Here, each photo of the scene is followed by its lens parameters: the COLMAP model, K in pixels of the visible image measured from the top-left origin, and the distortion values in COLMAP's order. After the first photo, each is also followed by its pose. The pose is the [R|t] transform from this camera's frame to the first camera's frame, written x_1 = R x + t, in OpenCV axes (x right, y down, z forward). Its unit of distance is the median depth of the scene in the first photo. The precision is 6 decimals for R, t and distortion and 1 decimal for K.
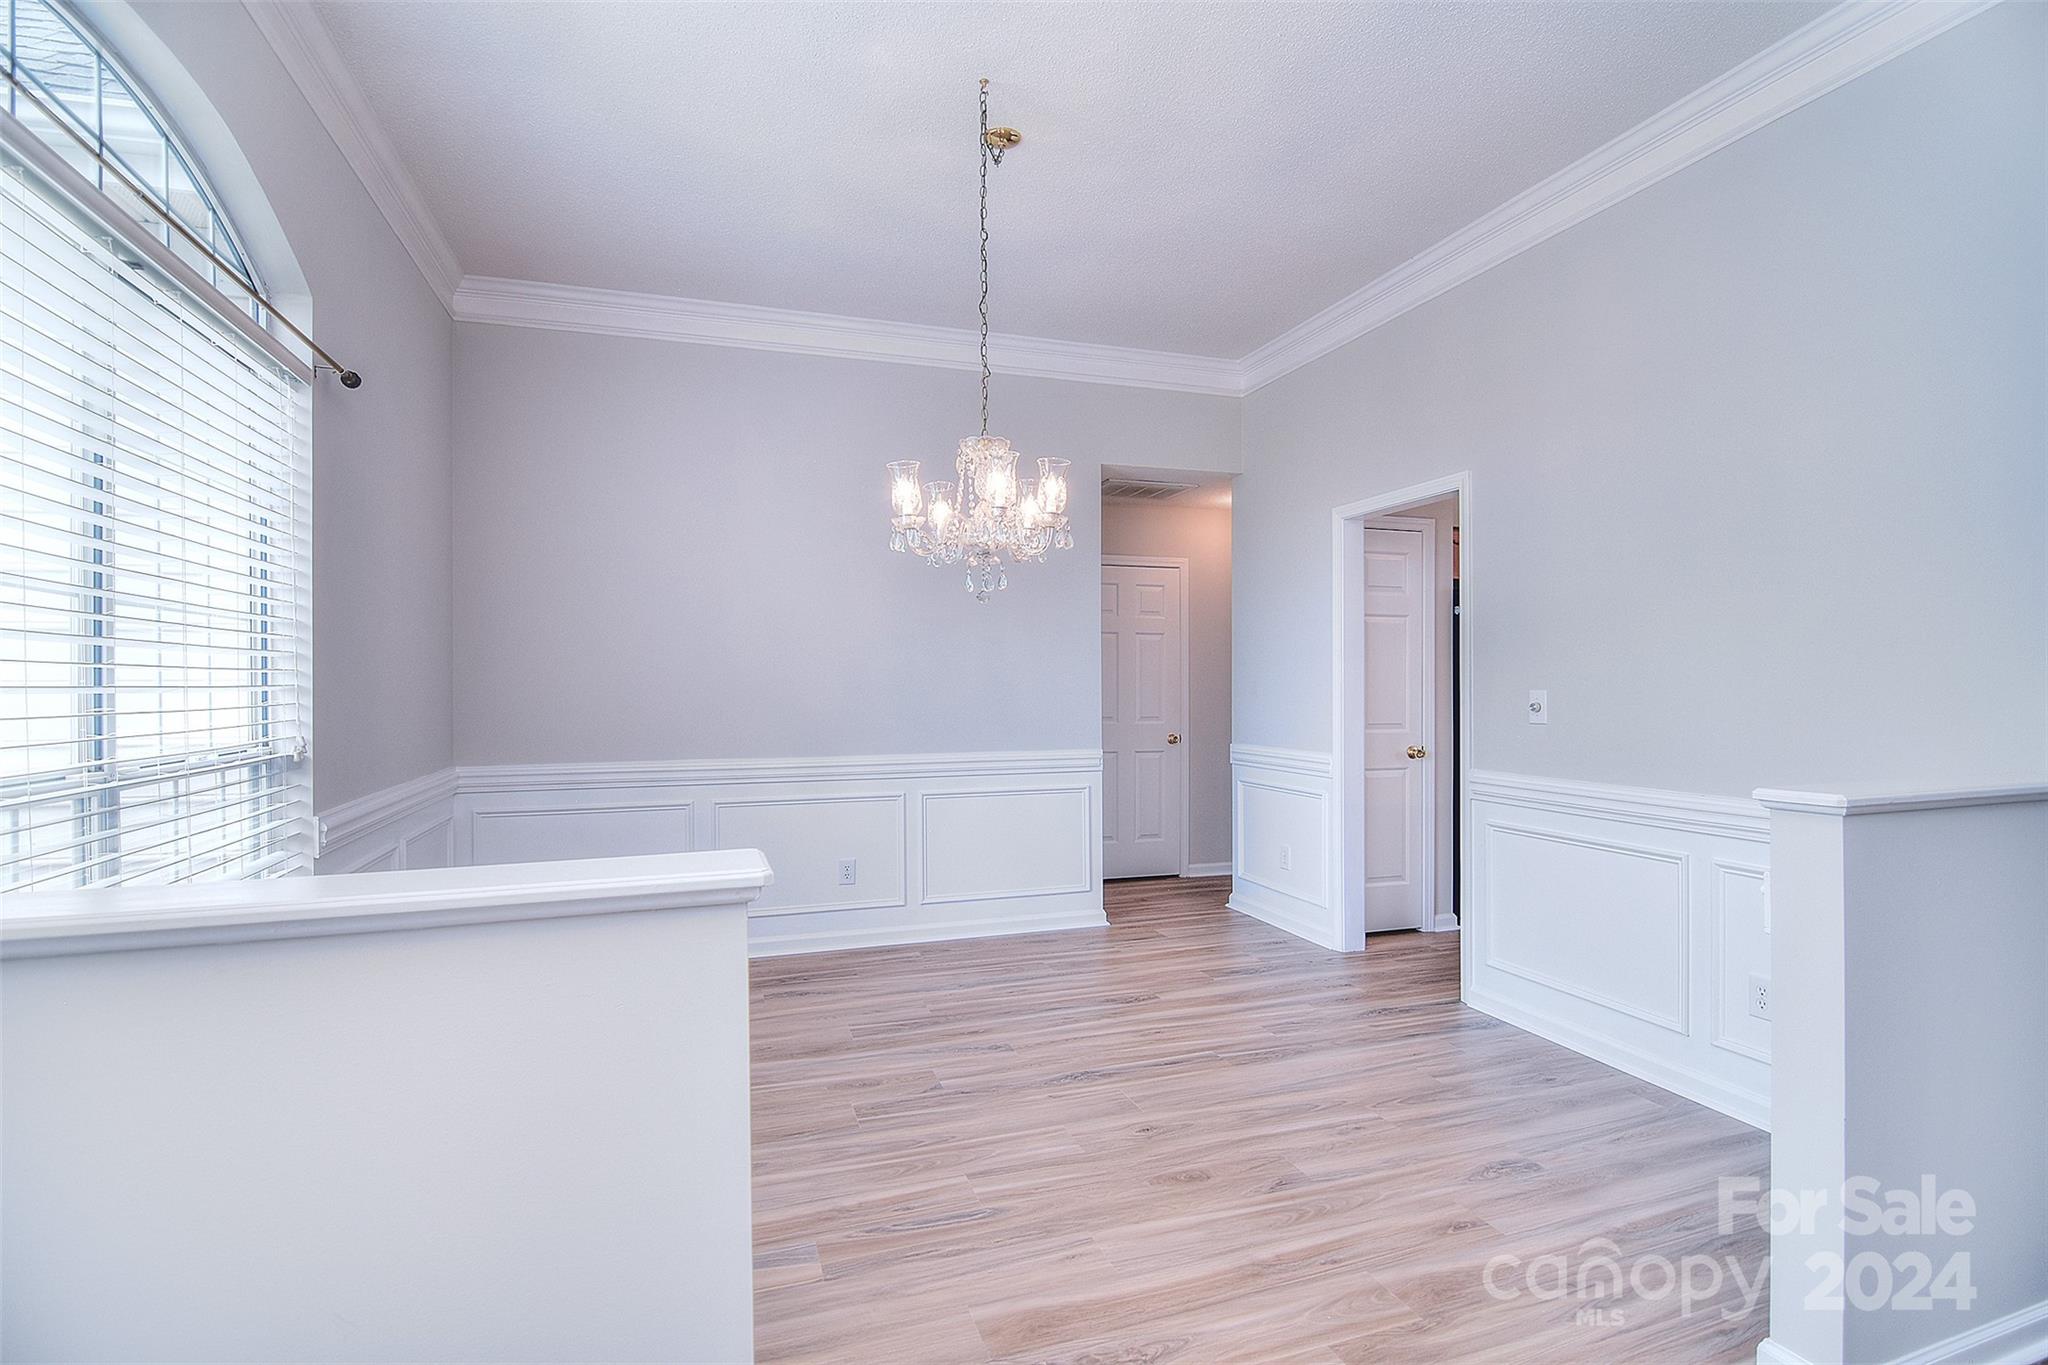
lens RADIAL K [[987.4, 0, 1024.0], [0, 987.4, 682.5], [0, 0, 1]] dist [-0.018742, -0.000024]
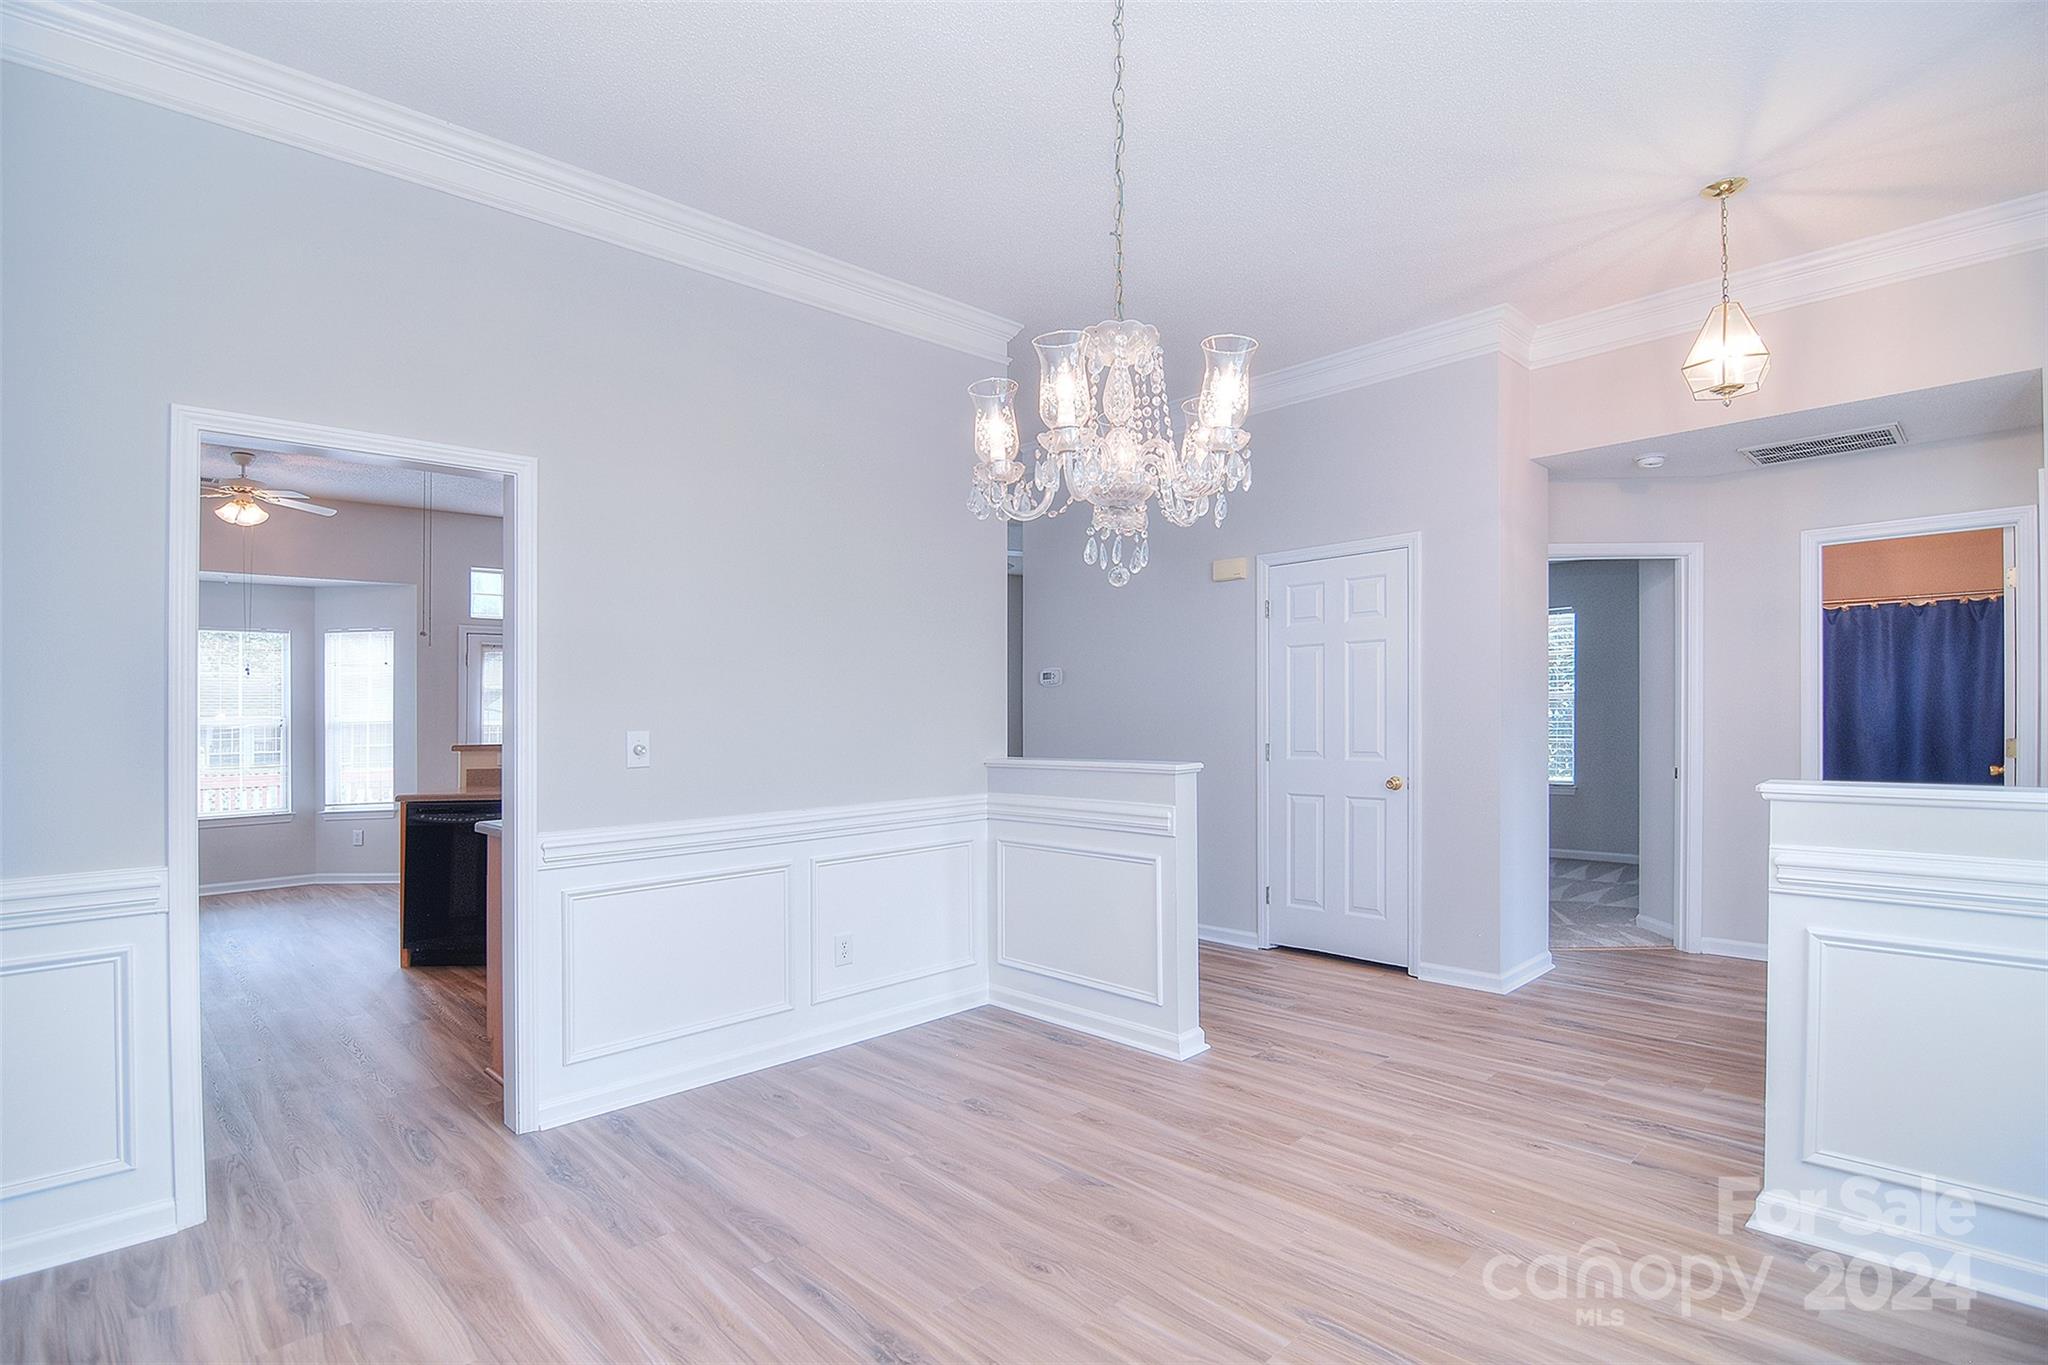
lens RADIAL K [[996.5, 0, 1028.4], [0, 996.5, 688.2], [0, 0, 1]] dist [0.003861, -0.013129]
pose [[-0.430254, 0.030649, 0.902187, -0.690382], [0.018766, 0.999511, -0.025006, -0.003359], [-0.902513, 0.006172, -0.430619, 1.492542]]
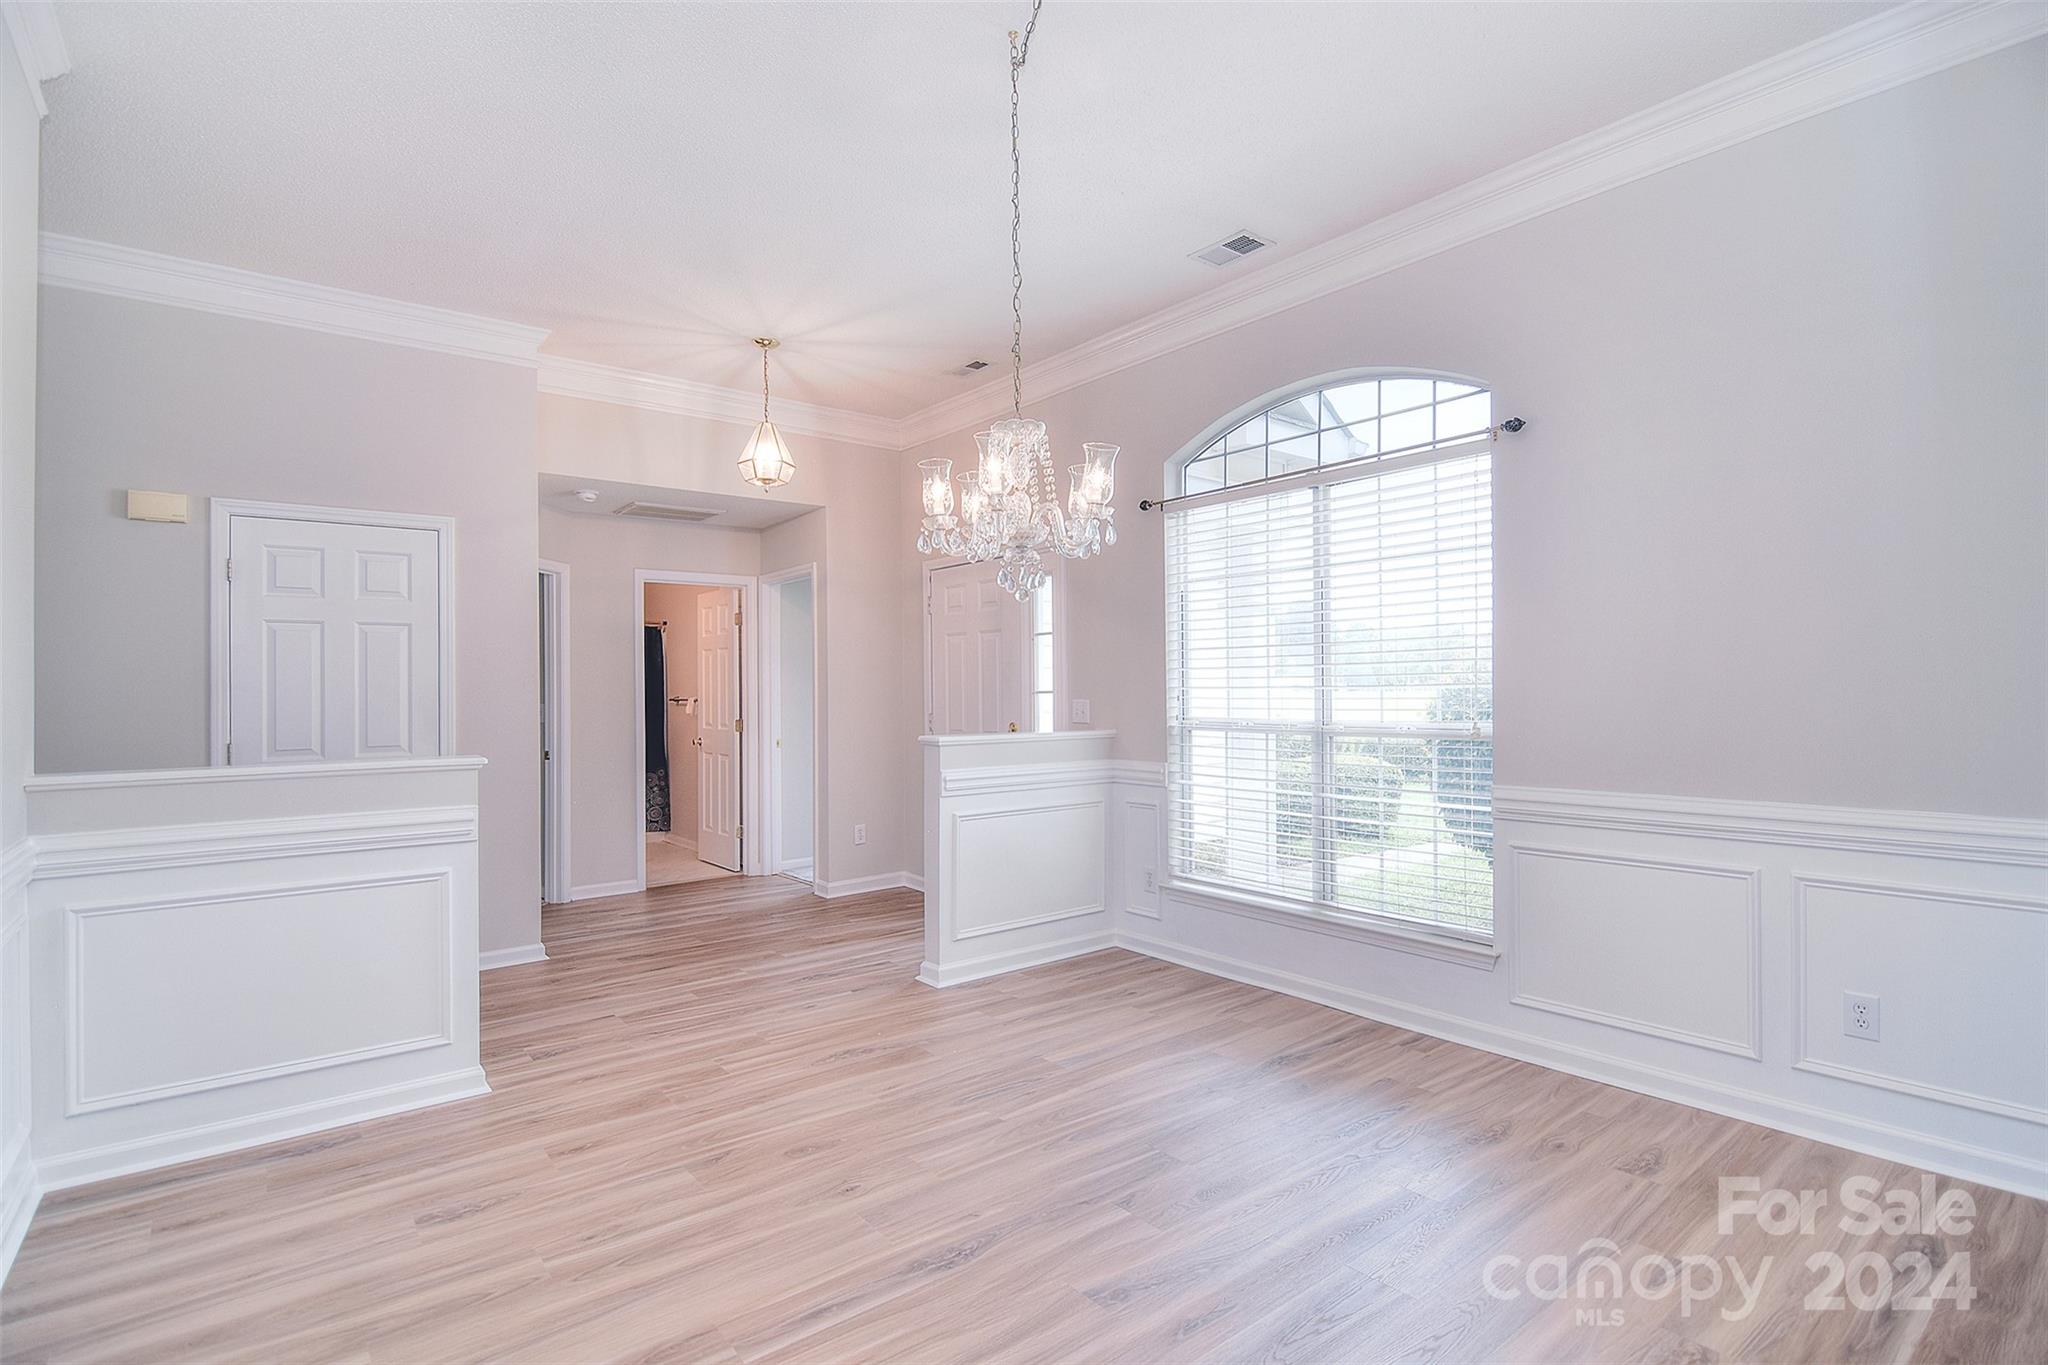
lens RADIAL K [[1004.8, 0, 1030.9], [0, 1004.8, 711.5], [0, 0, 1]] dist [-0.004348, -0.000657]
pose [[-0.938374, 0.020872, -0.344990, 0.302144], [0.015274, 0.999704, 0.018937, 0.006011], [0.345283, 0.012501, -0.938415, 2.095139]]
